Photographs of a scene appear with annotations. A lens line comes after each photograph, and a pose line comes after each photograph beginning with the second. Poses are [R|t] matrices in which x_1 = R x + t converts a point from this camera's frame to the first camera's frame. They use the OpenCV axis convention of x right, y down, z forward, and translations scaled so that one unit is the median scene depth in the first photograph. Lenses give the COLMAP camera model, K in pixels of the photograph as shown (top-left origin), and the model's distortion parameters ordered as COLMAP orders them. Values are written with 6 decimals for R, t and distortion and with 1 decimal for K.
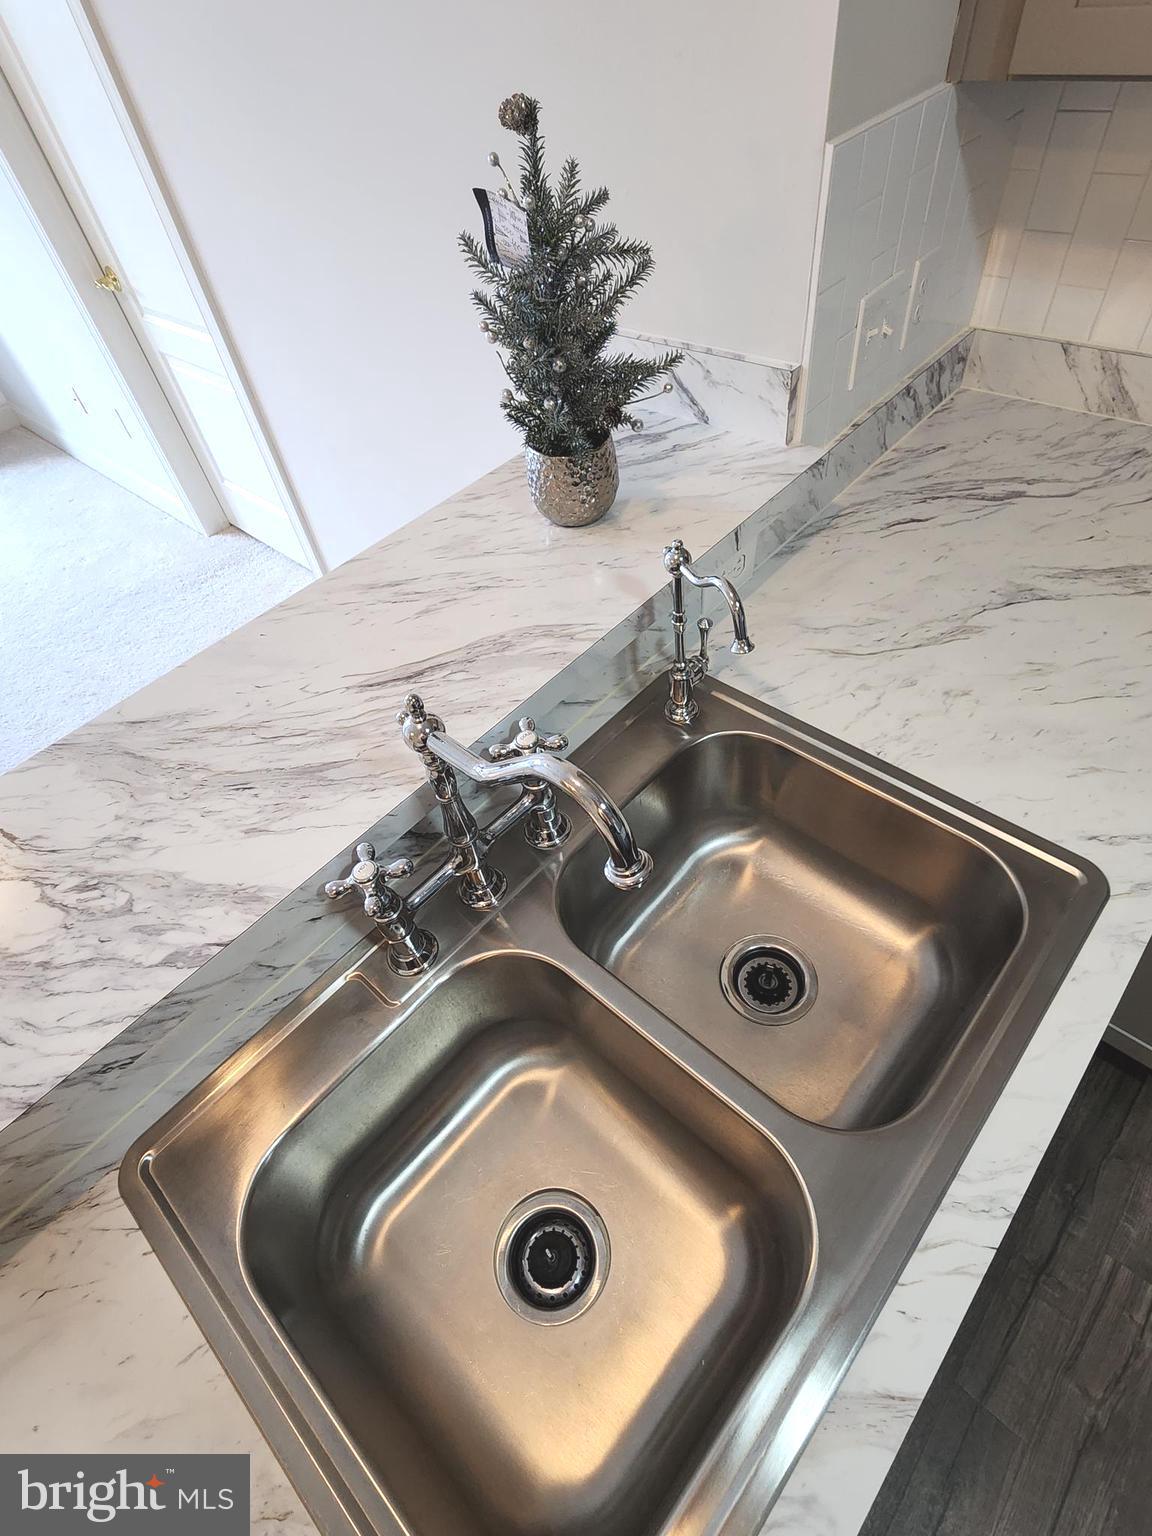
lens RADIAL K [[773.5, 0, 577.4], [0, 773.5, 763.6], [0, 0, 1]] dist [-0.005198, 0.000314]
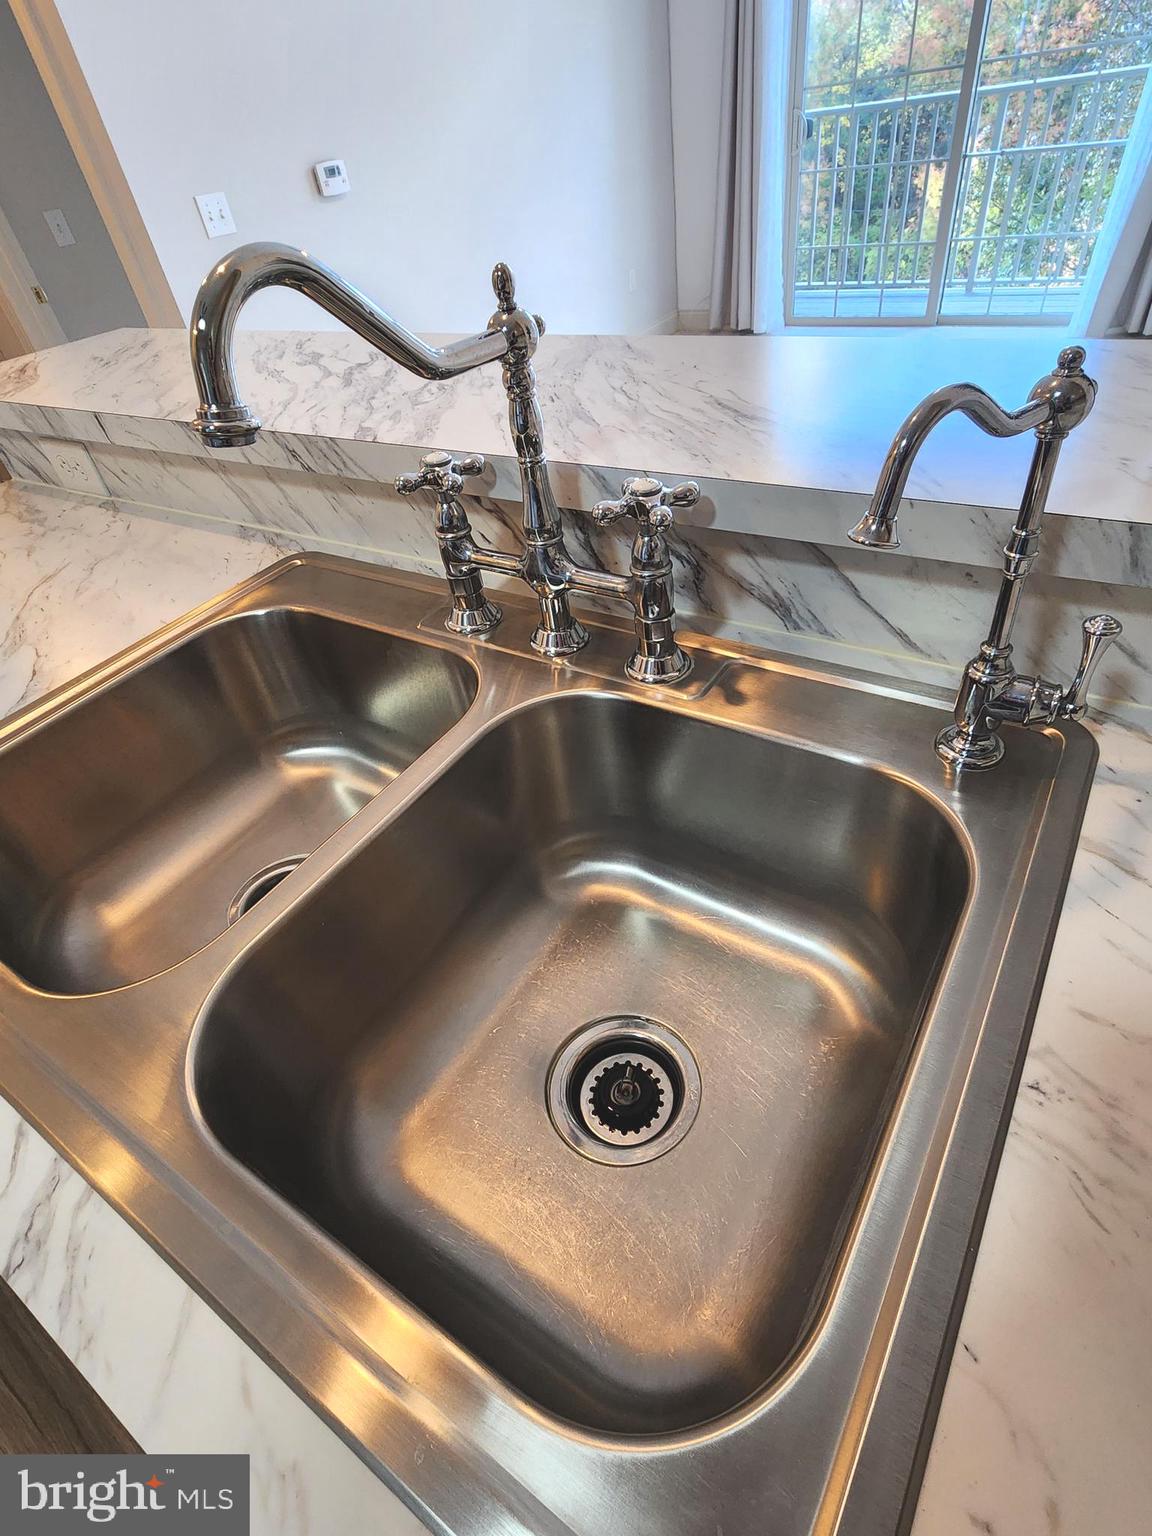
lens RADIAL K [[773.5, 0, 577.2], [0, 773.5, 764.6], [0, 0, 1]] dist [-0.005198, 0.000314]
pose [[0.176406, 0.709265, -0.682513, 0.547132], [-0.667773, 0.595653, 0.446403, -0.143130], [0.723159, 0.377016, 0.578705, 0.592763]]
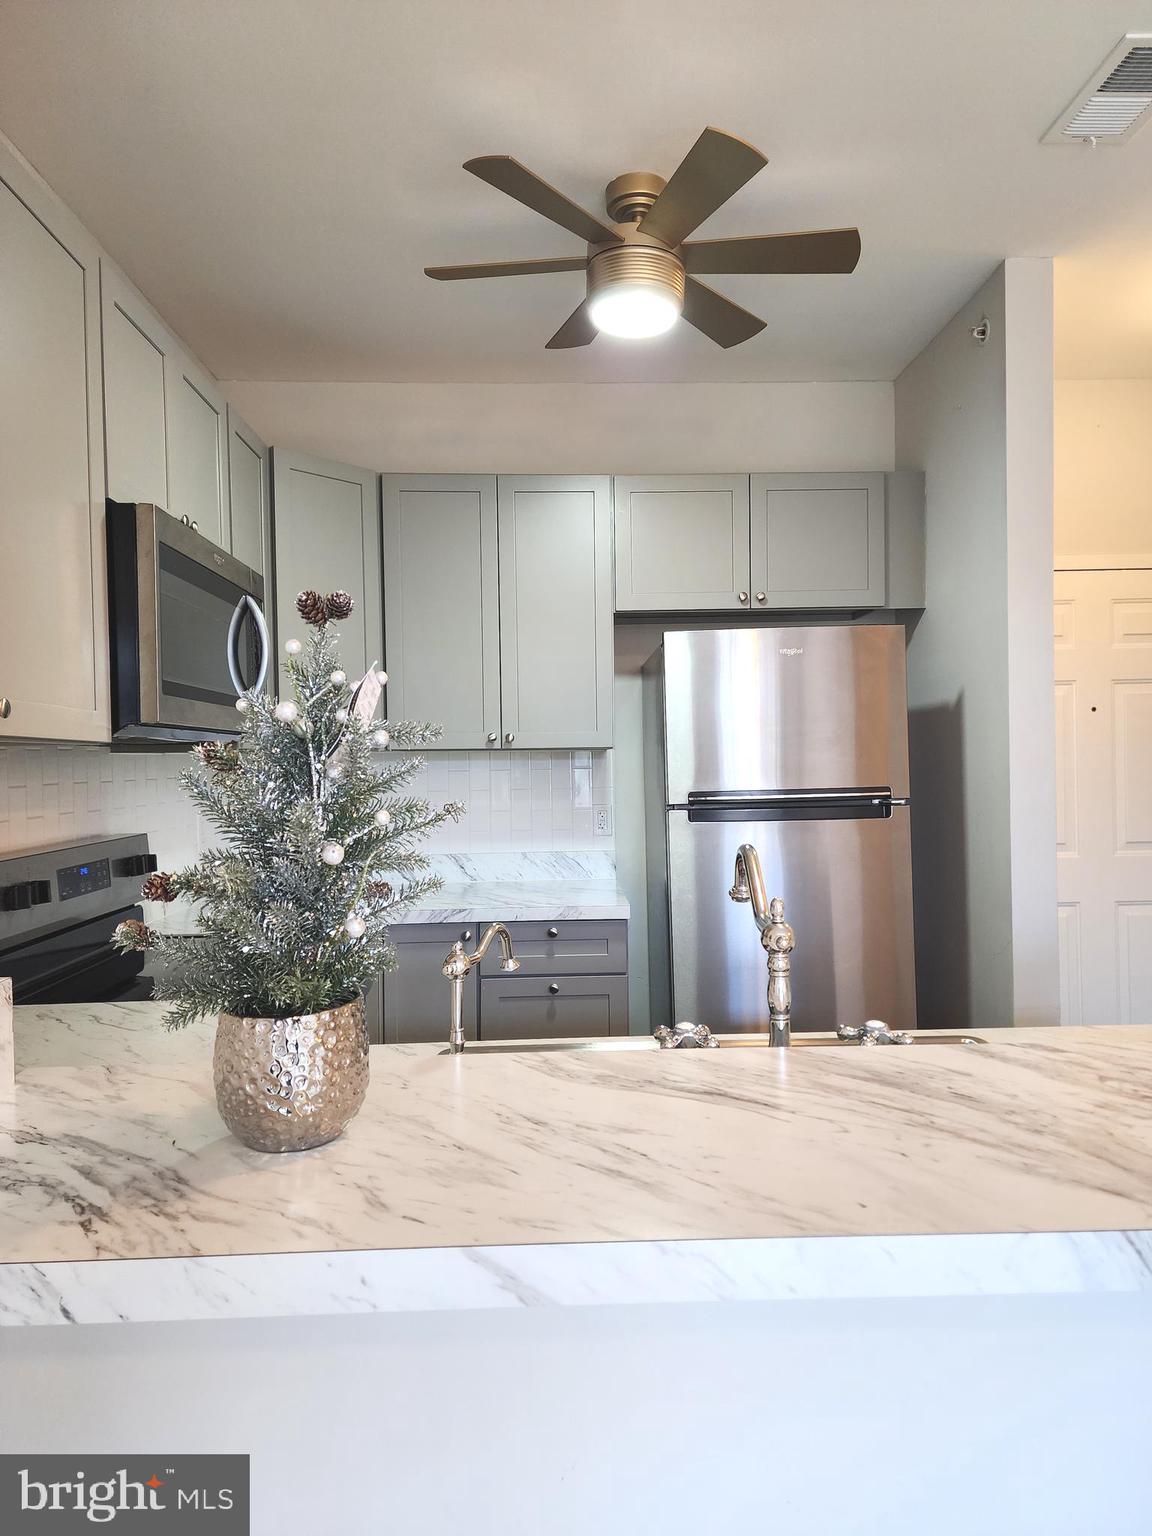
lens RADIAL K [[1019.5, 0, 576.0], [0, 1019.5, 767.9], [0, 0, 1]] dist [0.008240, 0.001721]
pose [[-0.684320, 0.111694, 0.720577, -0.945203], [0.603466, 0.641454, 0.473672, -0.949150], [-0.409310, 0.758987, -0.506363, 1.395790]]
